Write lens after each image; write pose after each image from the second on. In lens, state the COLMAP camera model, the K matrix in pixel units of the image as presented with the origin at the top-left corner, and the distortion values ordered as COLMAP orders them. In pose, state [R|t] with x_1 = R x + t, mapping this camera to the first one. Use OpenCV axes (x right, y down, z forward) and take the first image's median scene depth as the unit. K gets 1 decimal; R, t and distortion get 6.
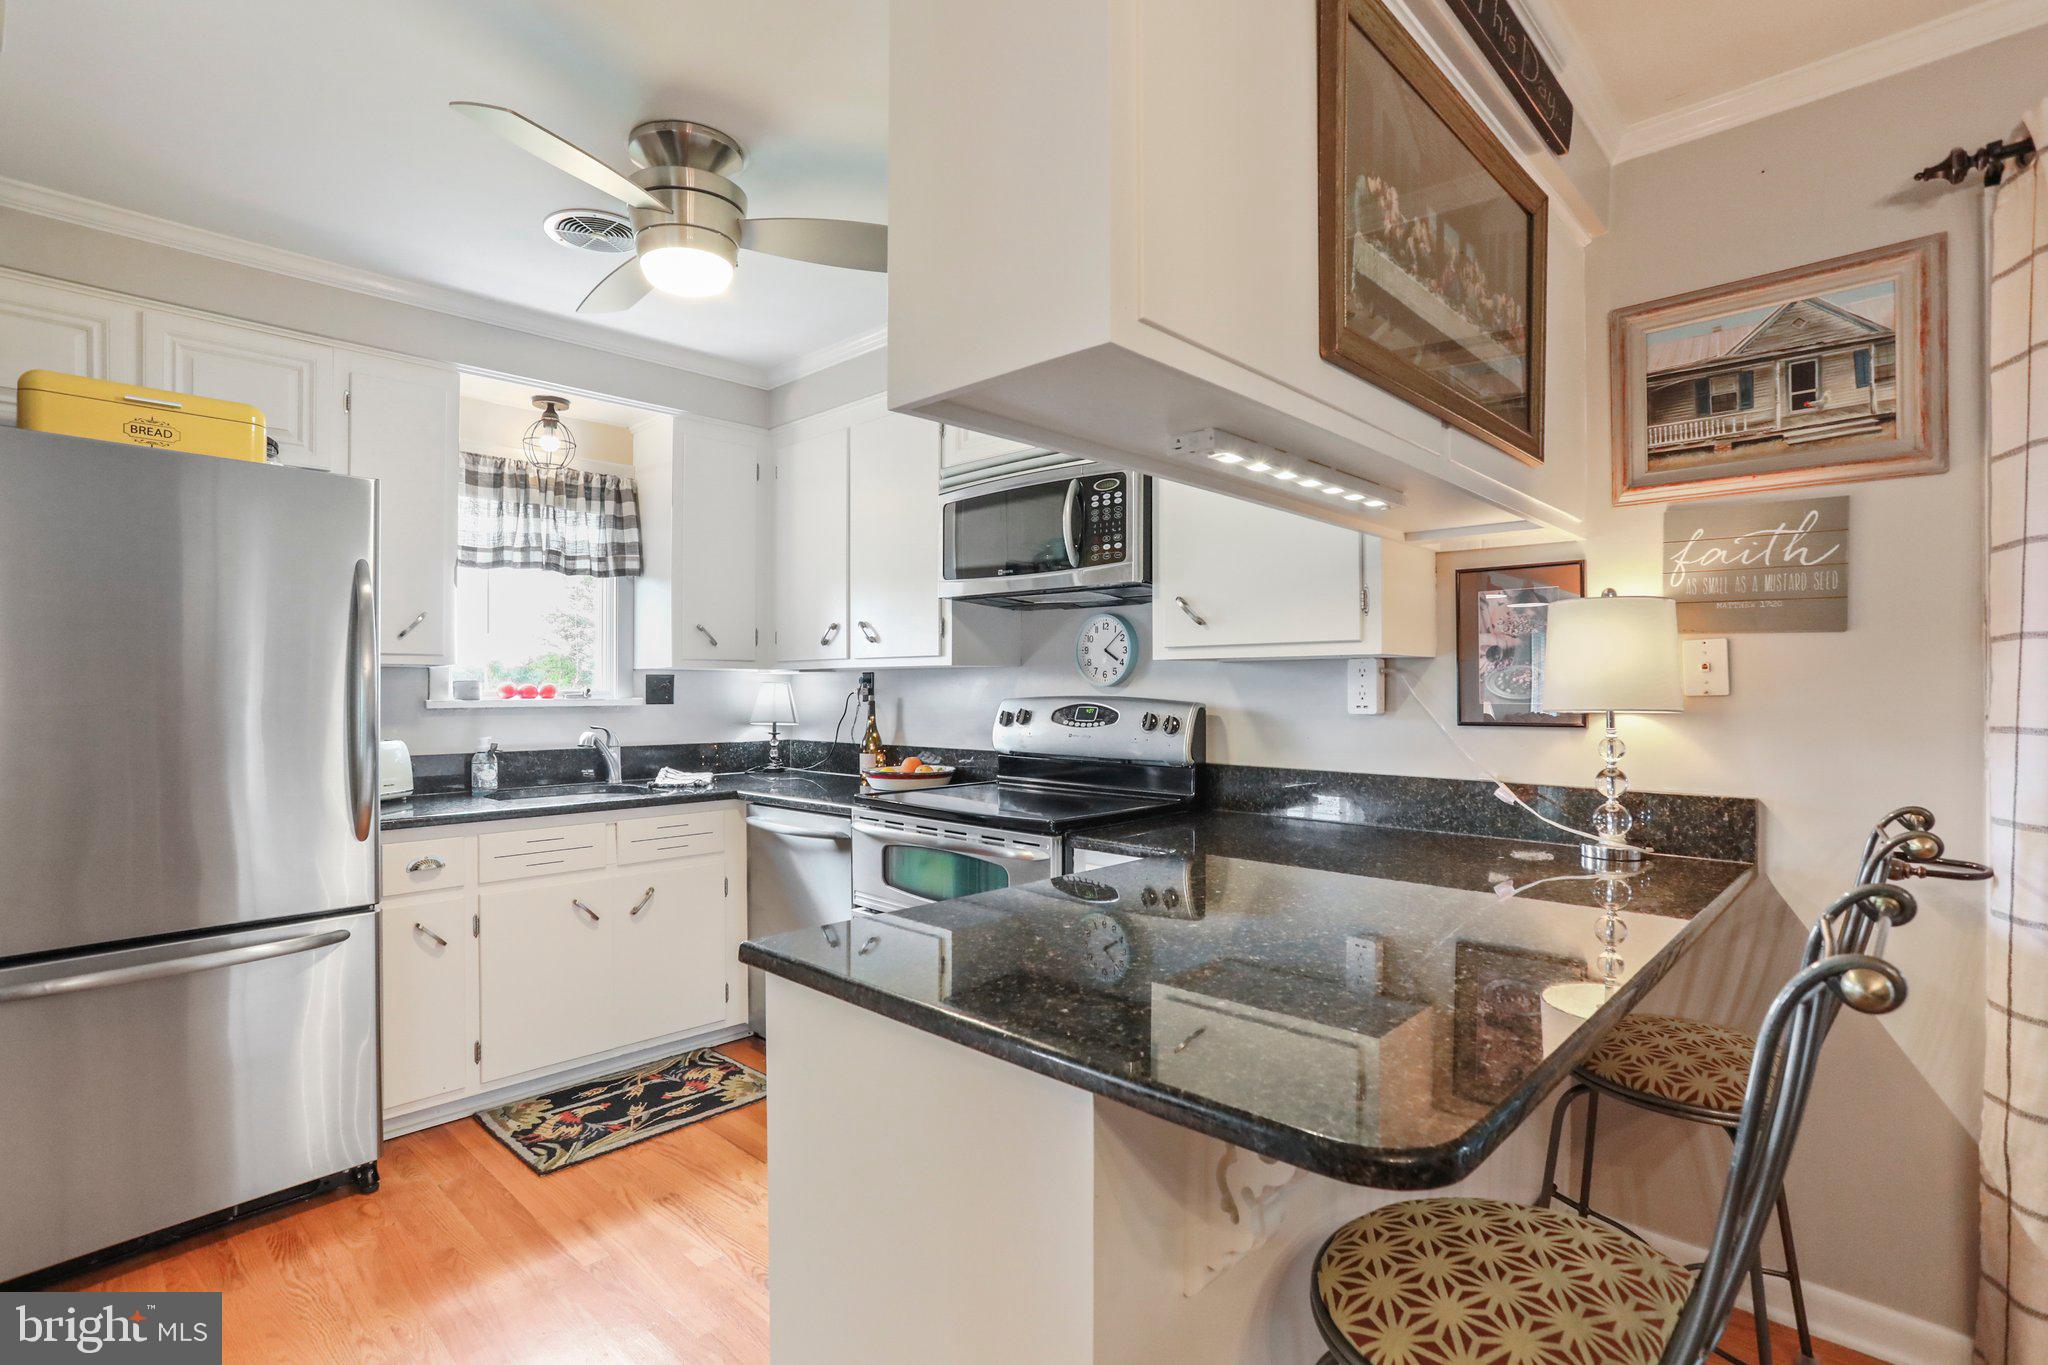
lens RADIAL K [[984.2, 0, 1019.7], [0, 984.2, 688.1], [0, 0, 1]] dist [-0.056227, 0.032379]
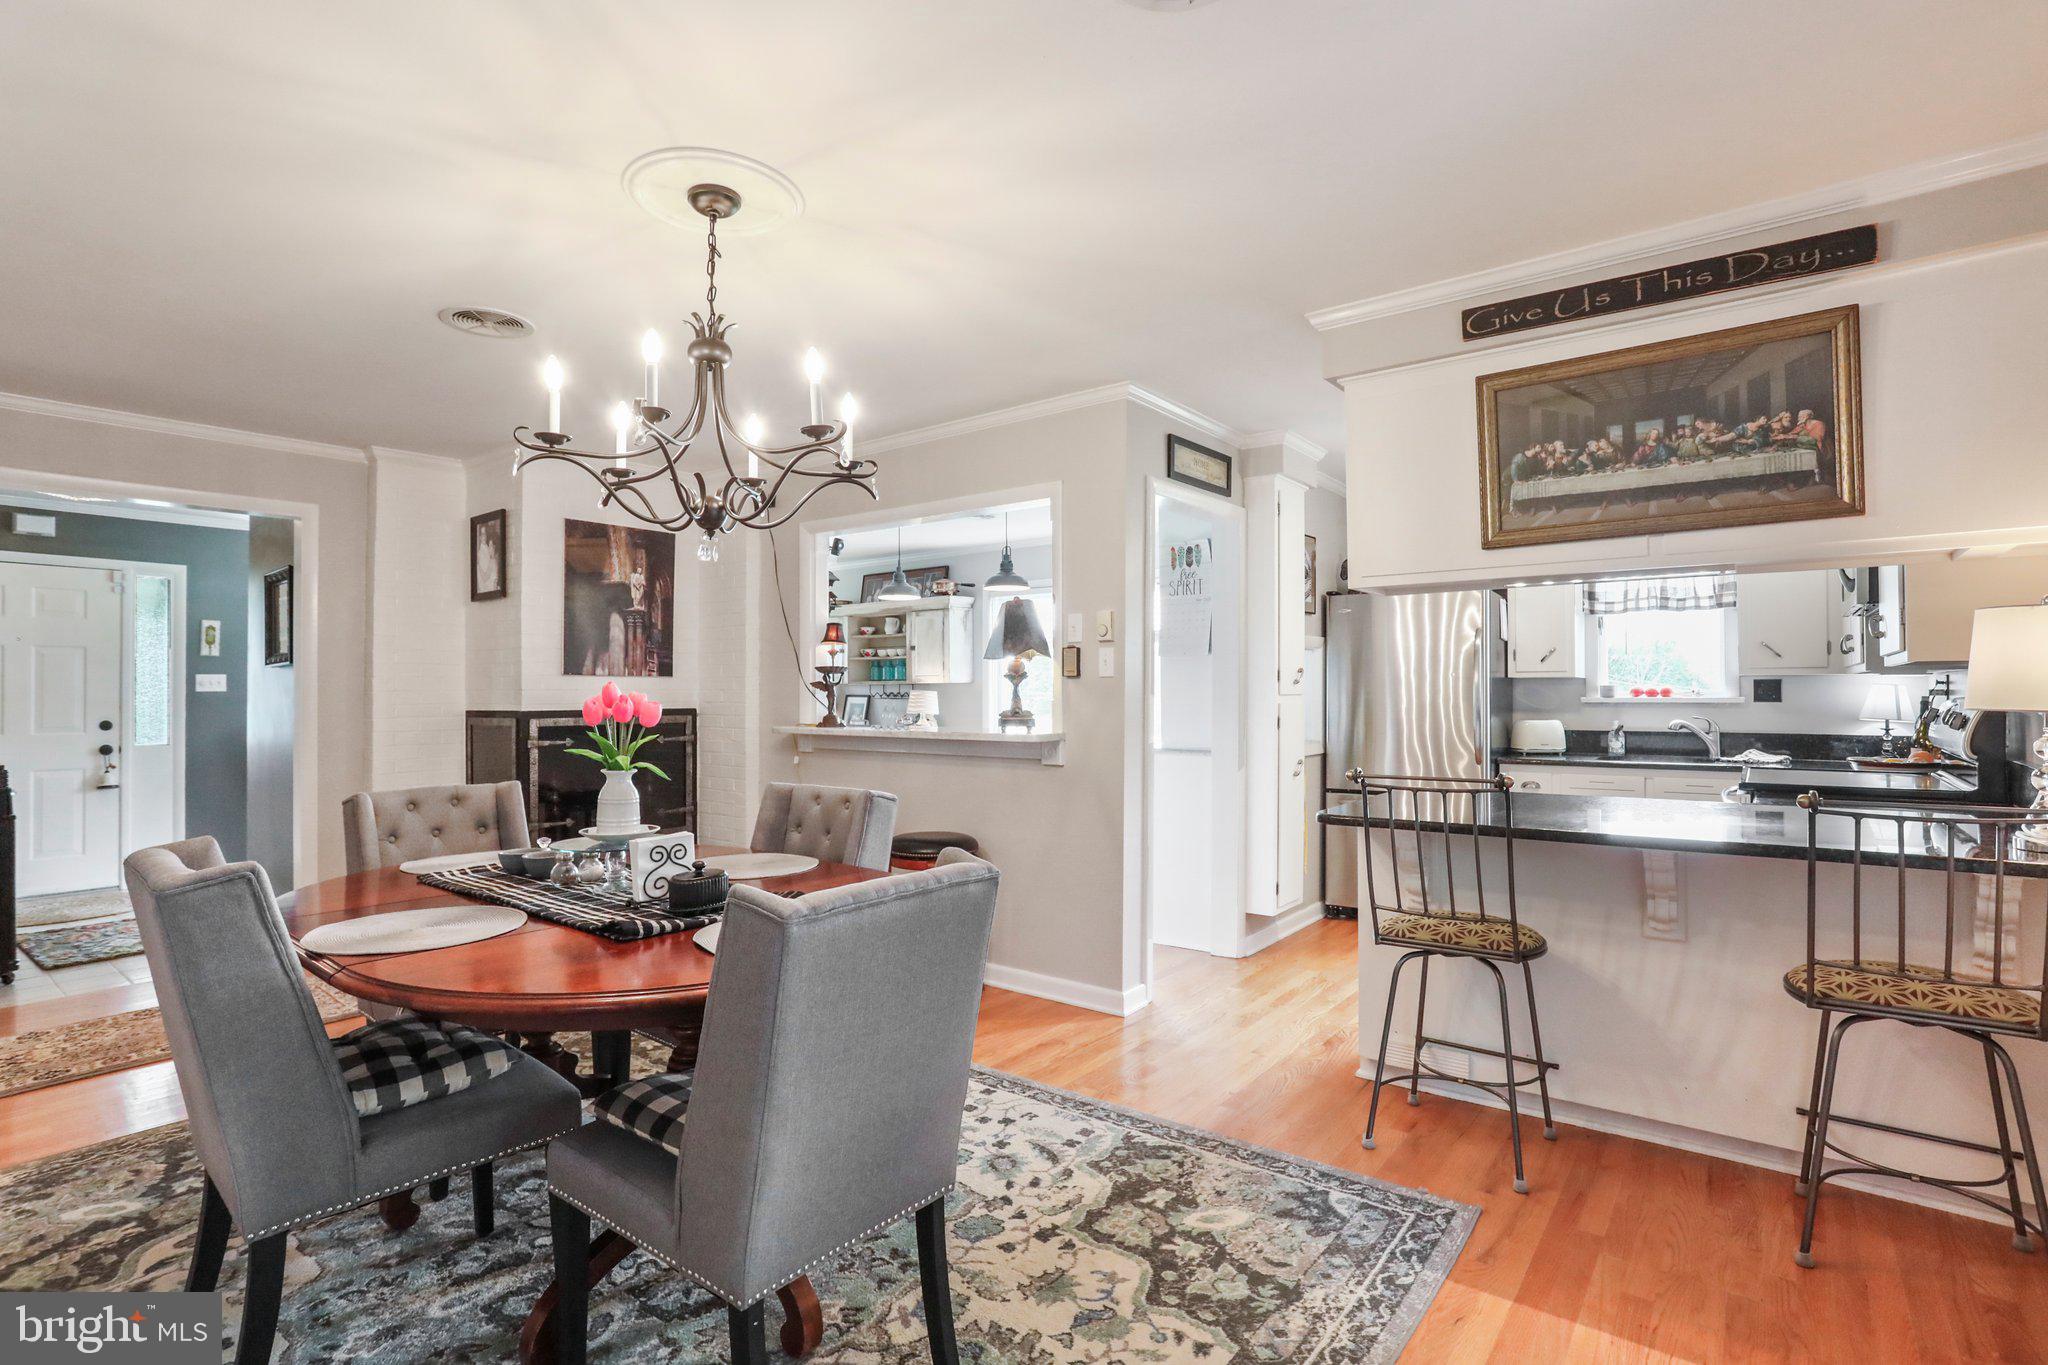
lens RADIAL K [[997.8, 0, 1024.0], [0, 997.8, 682.5], [0, 0, 1]] dist [-0.068663, 0.034066]
pose [[0.099659, -0.009322, -0.994978, 1.109467], [0.004631, 0.999950, -0.008905, -0.003095], [0.995011, -0.003721, 0.099697, -0.145134]]
